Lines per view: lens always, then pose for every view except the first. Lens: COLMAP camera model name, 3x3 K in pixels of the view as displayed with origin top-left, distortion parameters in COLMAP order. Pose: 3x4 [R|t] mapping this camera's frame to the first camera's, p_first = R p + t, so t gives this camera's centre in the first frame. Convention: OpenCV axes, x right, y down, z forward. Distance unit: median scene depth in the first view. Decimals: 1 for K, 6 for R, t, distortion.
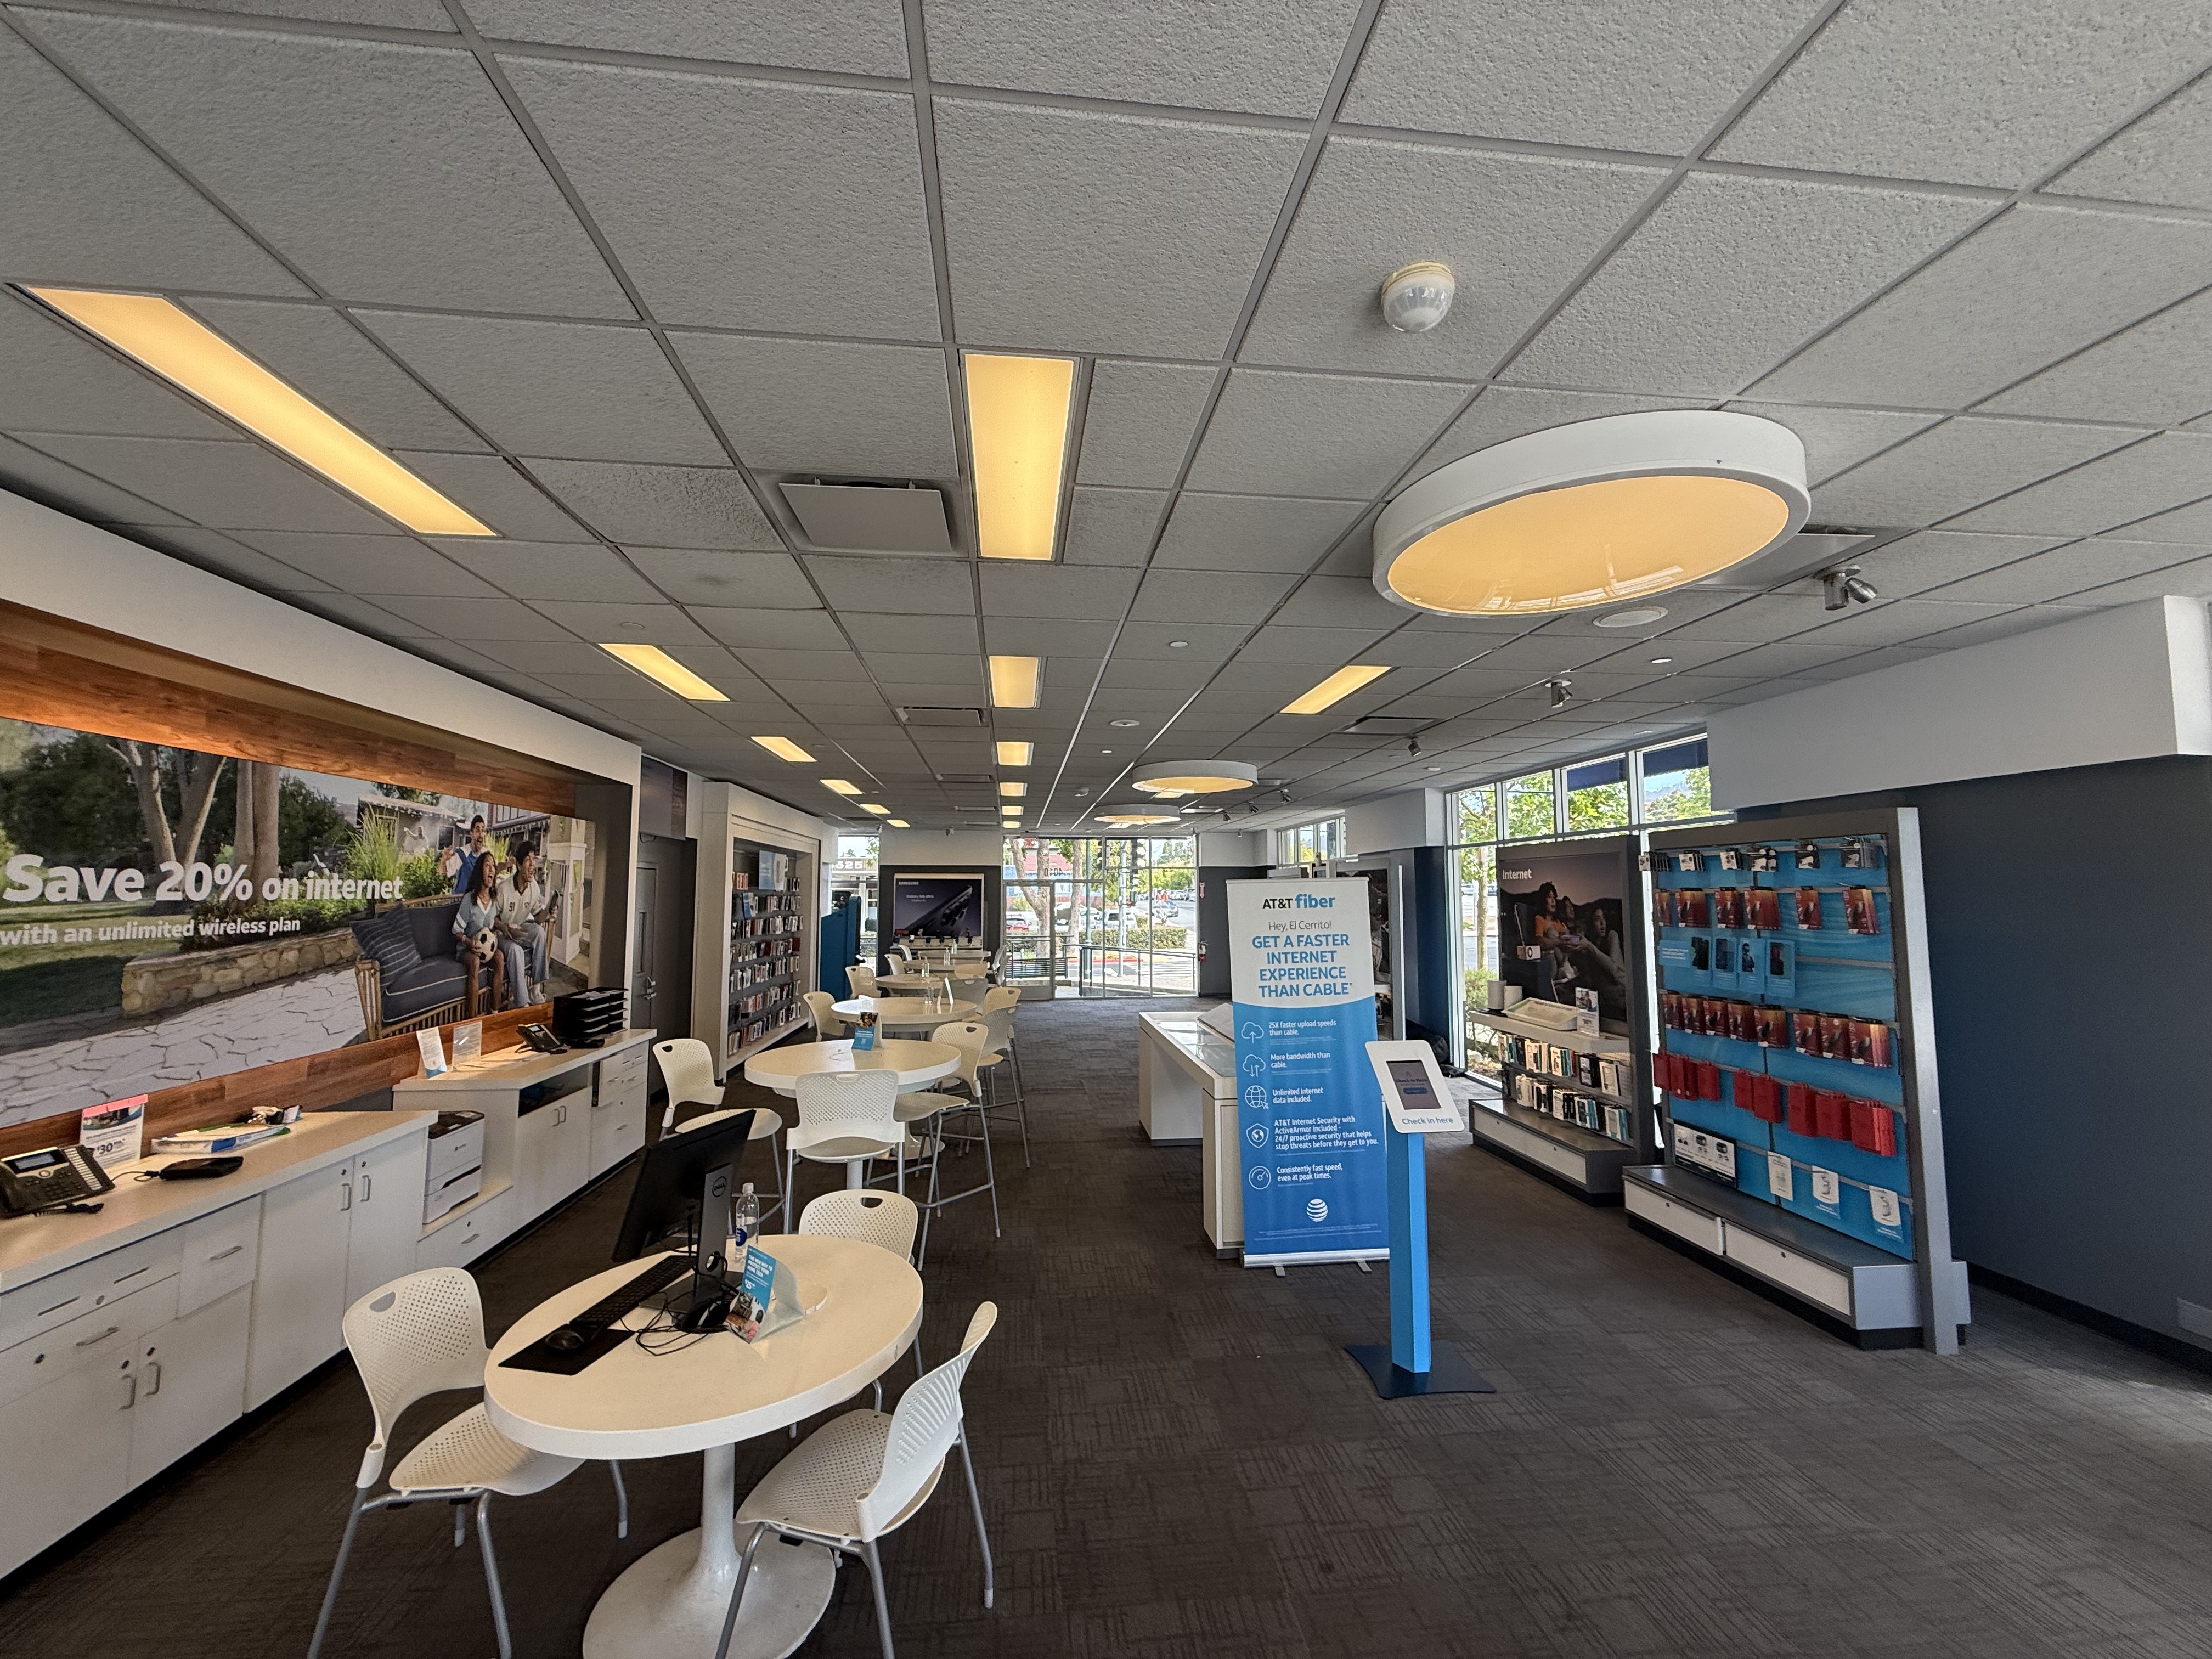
lens RADIAL K [[878.8, 0, 1112.6], [0, 878.8, 826.3], [0, 0, 1]] dist [-0.003277, 0.000458]
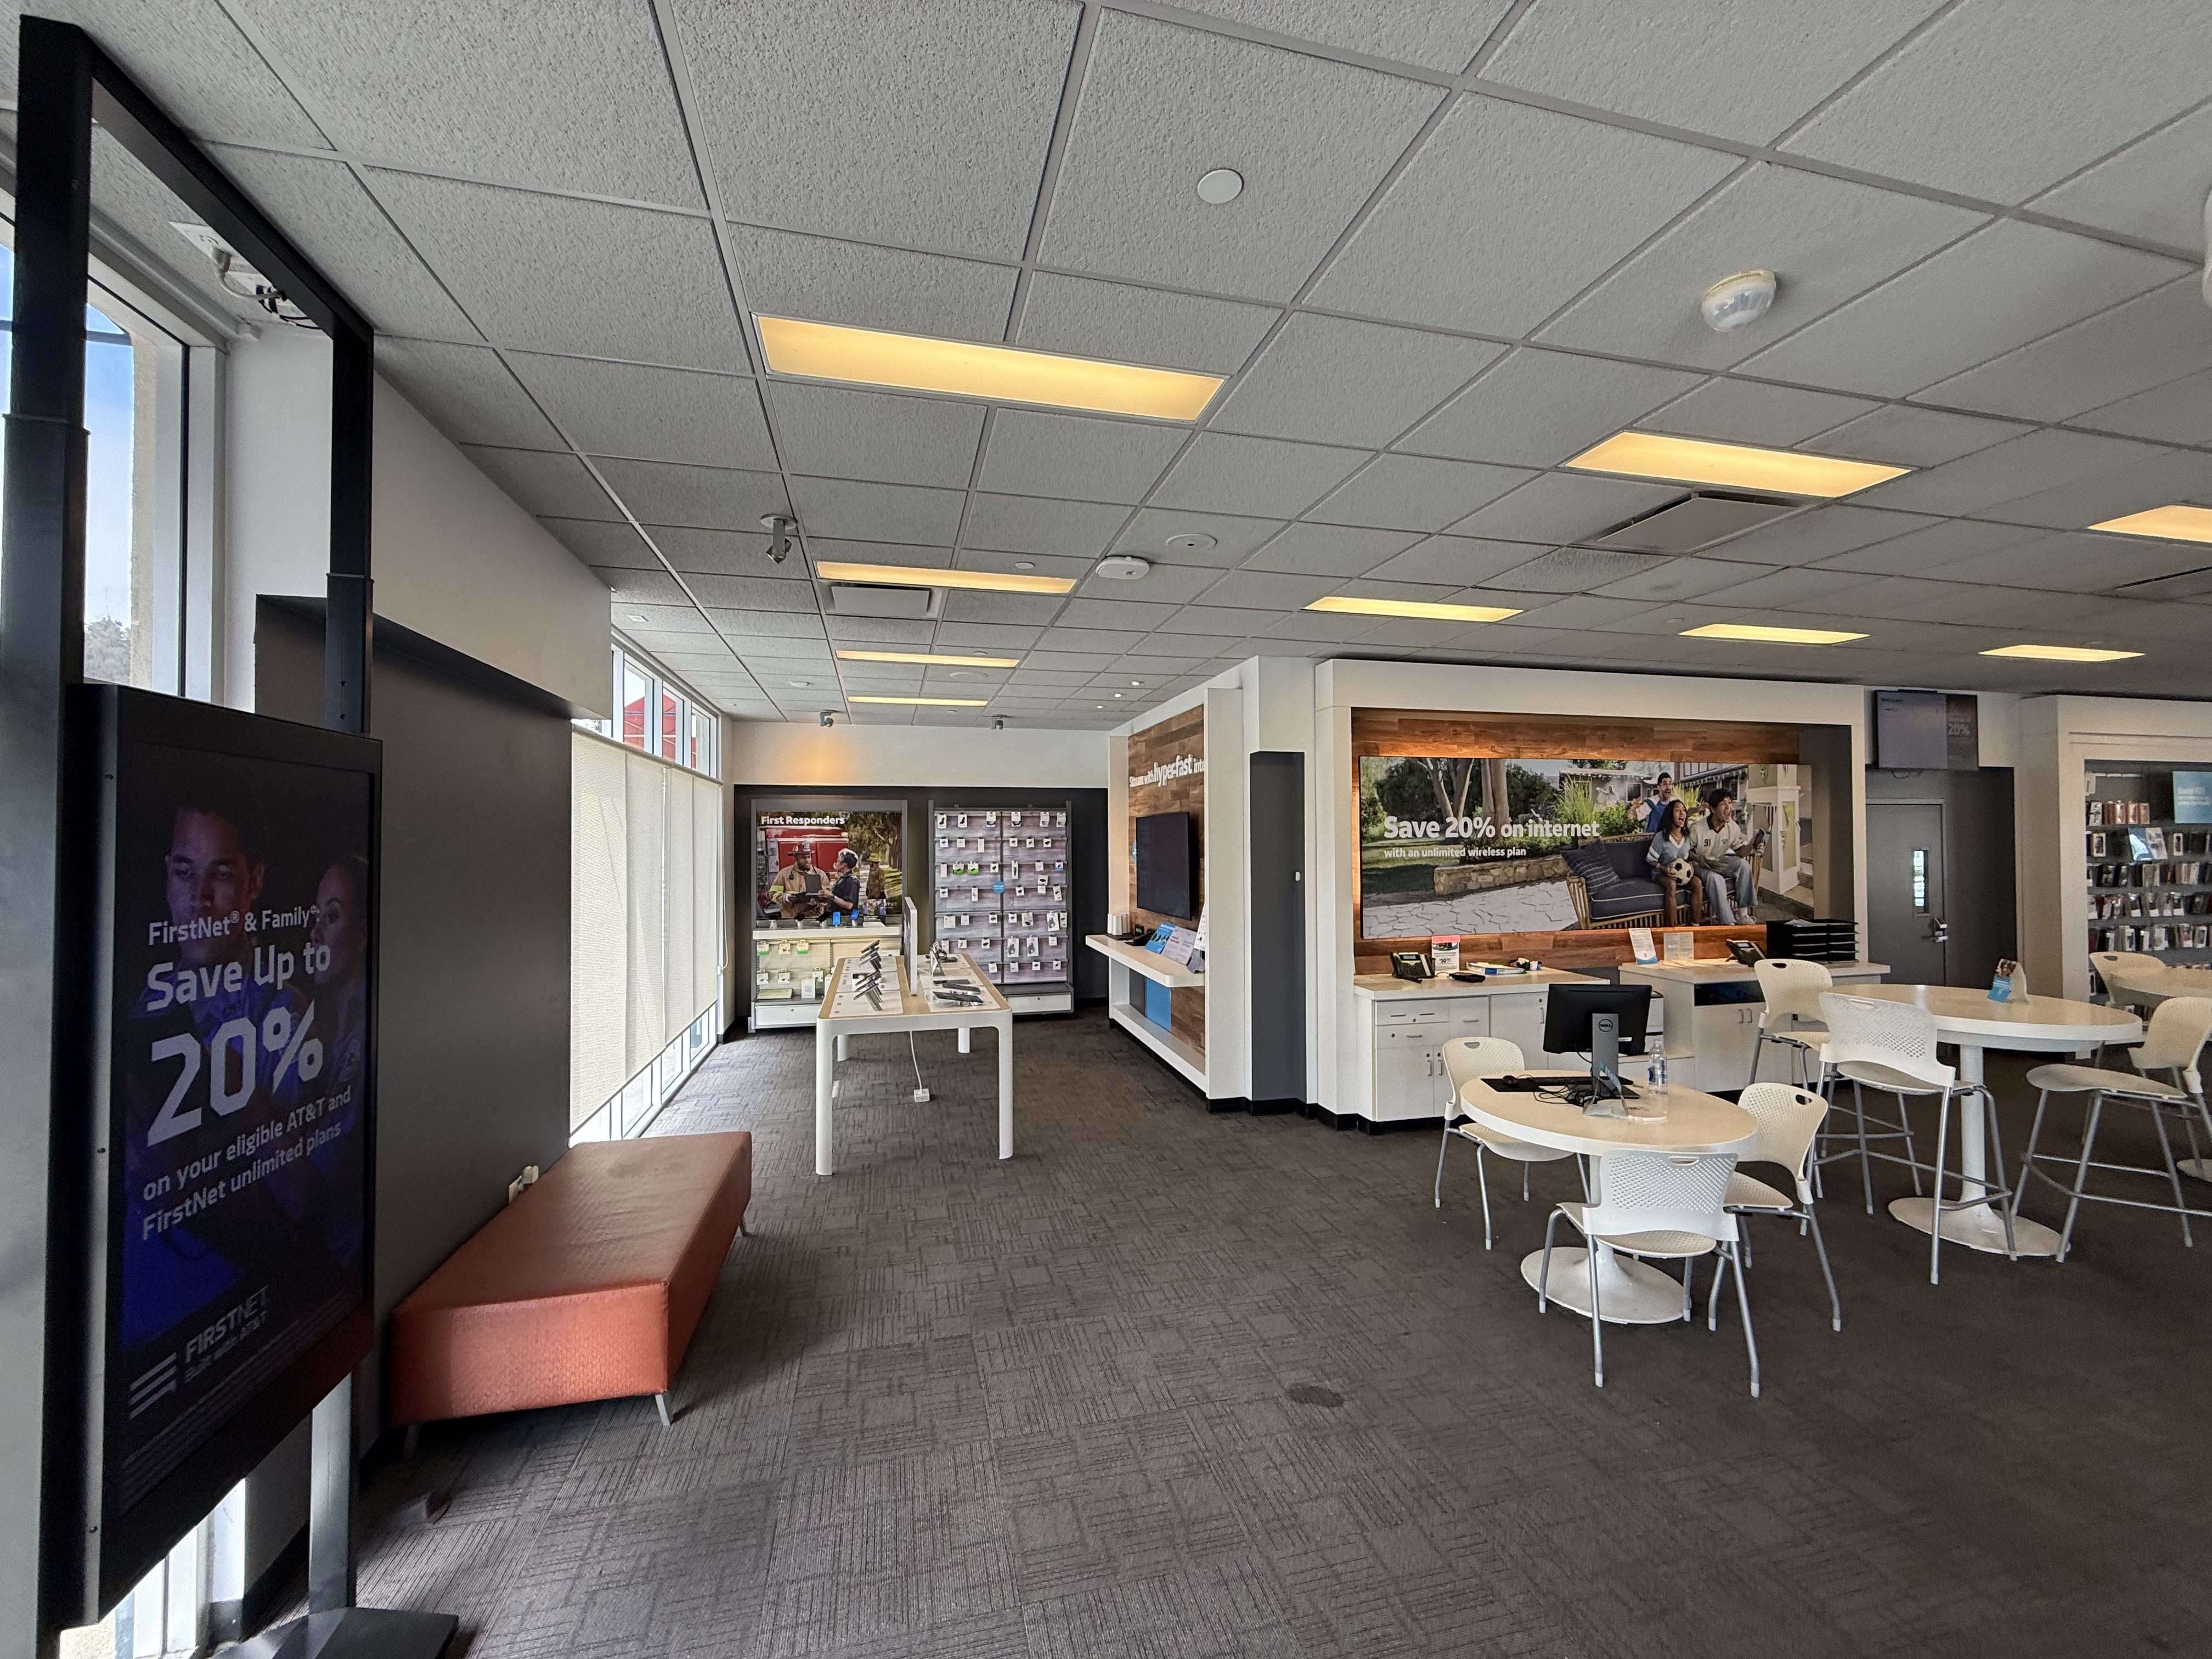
lens RADIAL K [[878.8, 0, 1098.9], [0, 878.8, 828.7], [0, 0, 1]] dist [-0.003277, 0.000458]
pose [[0.127827, -0.015226, -0.991680, 0.633842], [0.083560, 0.996492, -0.004529, 0.008464], [0.988270, -0.082286, 0.128650, -0.010766]]
